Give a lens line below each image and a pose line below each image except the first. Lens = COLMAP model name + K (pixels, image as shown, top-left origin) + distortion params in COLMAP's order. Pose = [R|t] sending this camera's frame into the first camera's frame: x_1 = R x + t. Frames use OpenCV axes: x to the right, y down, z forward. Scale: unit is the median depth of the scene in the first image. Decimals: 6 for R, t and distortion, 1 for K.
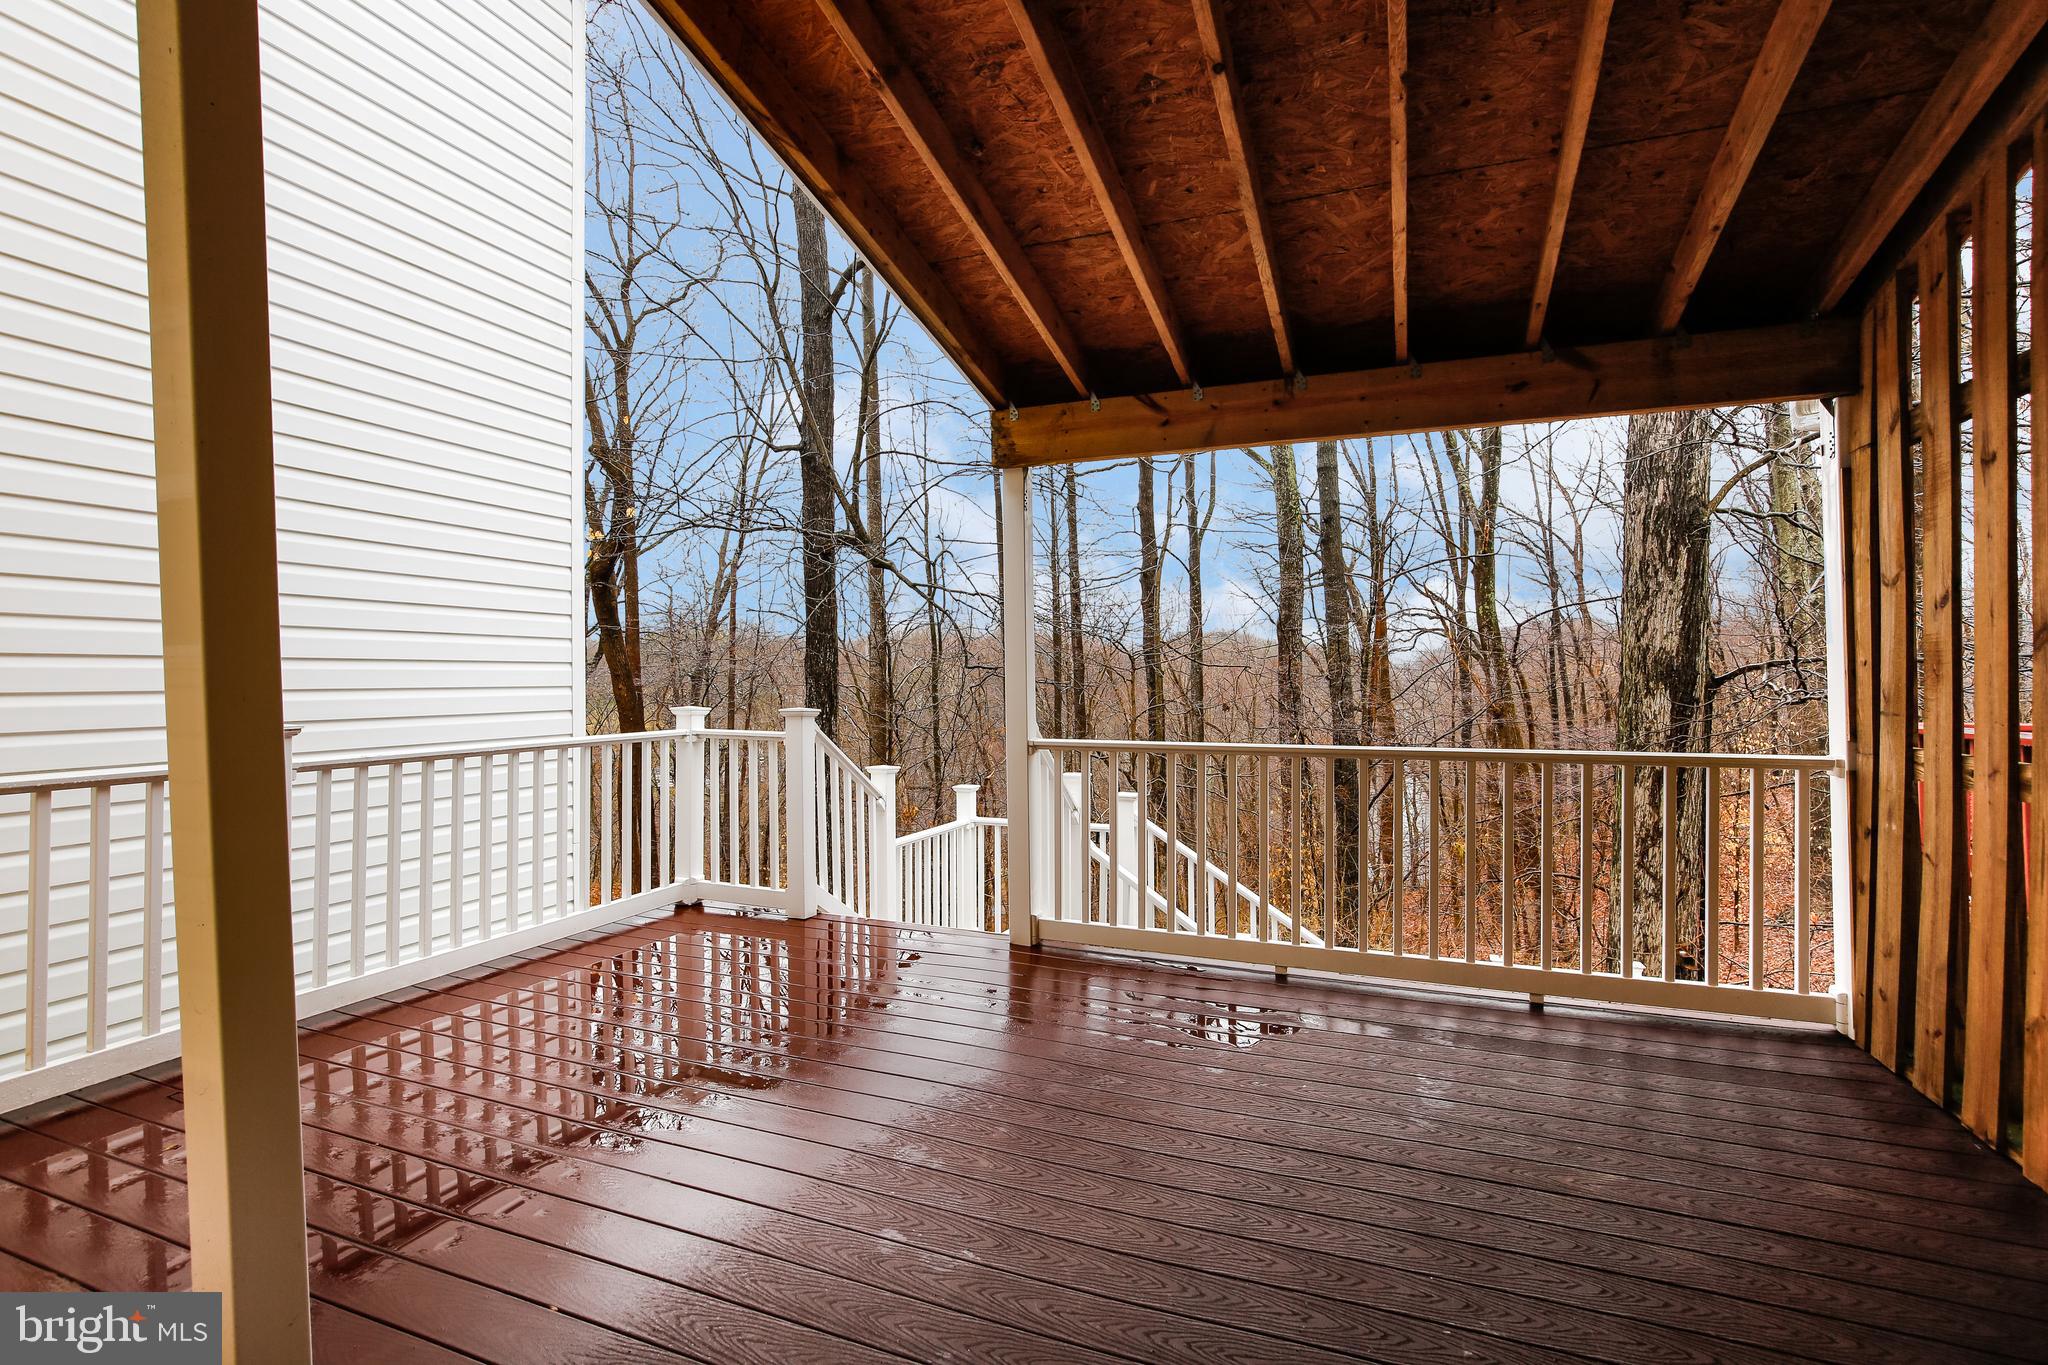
lens RADIAL K [[924.9, 0, 1016.4], [0, 924.9, 673.9], [0, 0, 1]] dist [-0.019195, 0.006838]
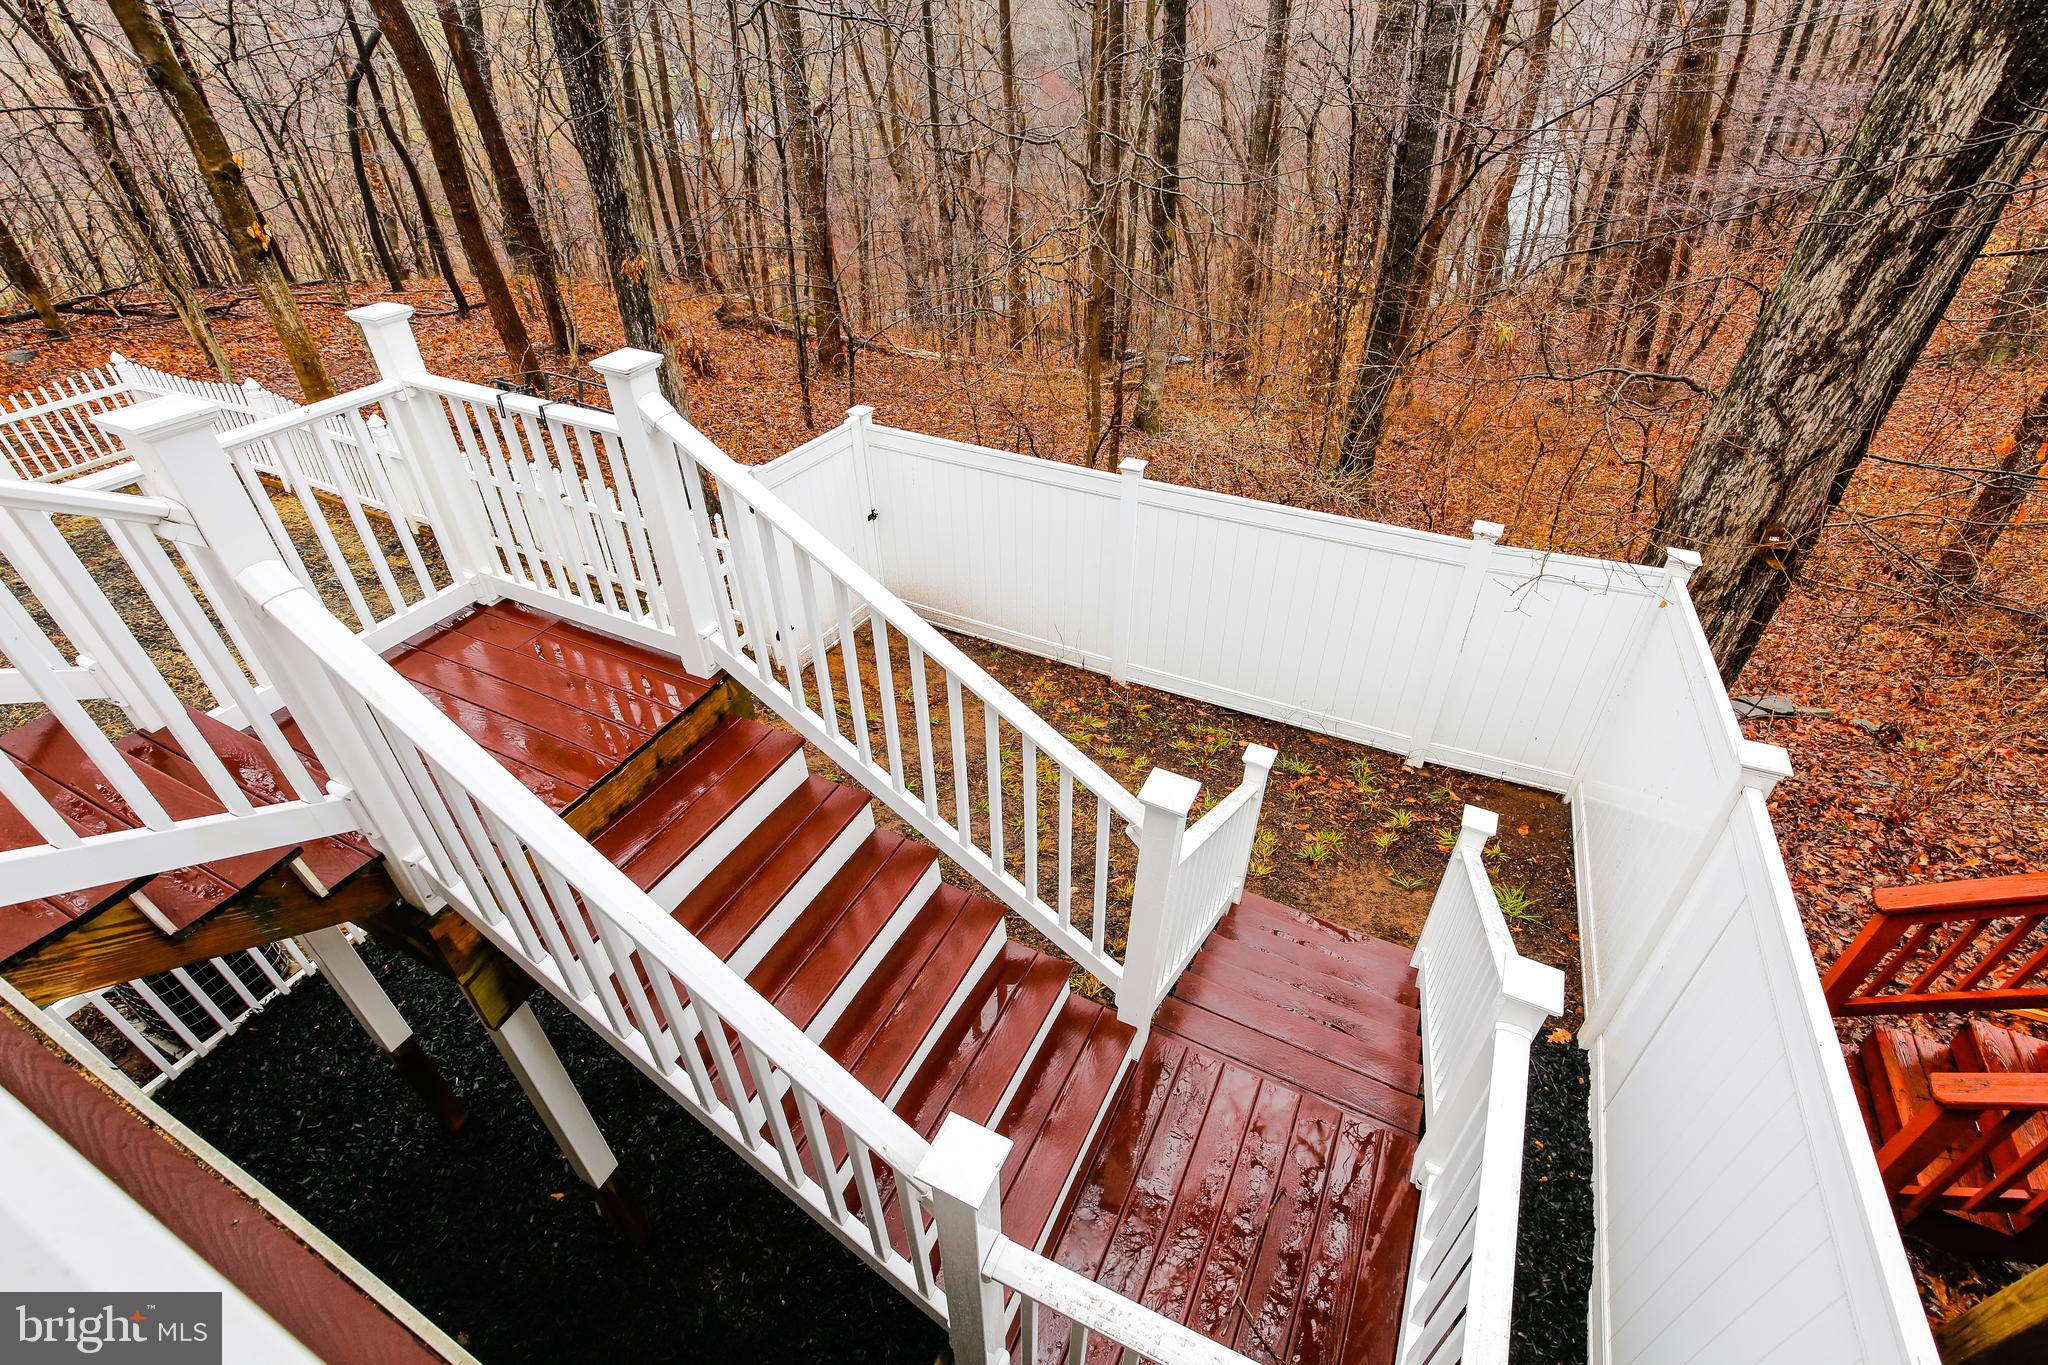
lens RADIAL K [[924.9, 0, 1022.9], [0, 924.9, 682.0], [0, 0, 1]] dist [-0.019195, 0.006838]
pose [[0.997302, 0.041697, -0.060415, 0.069223], [0.003652, 0.793809, 0.608156, -0.003806], [0.073316, -0.606736, 0.791515, 0.111521]]
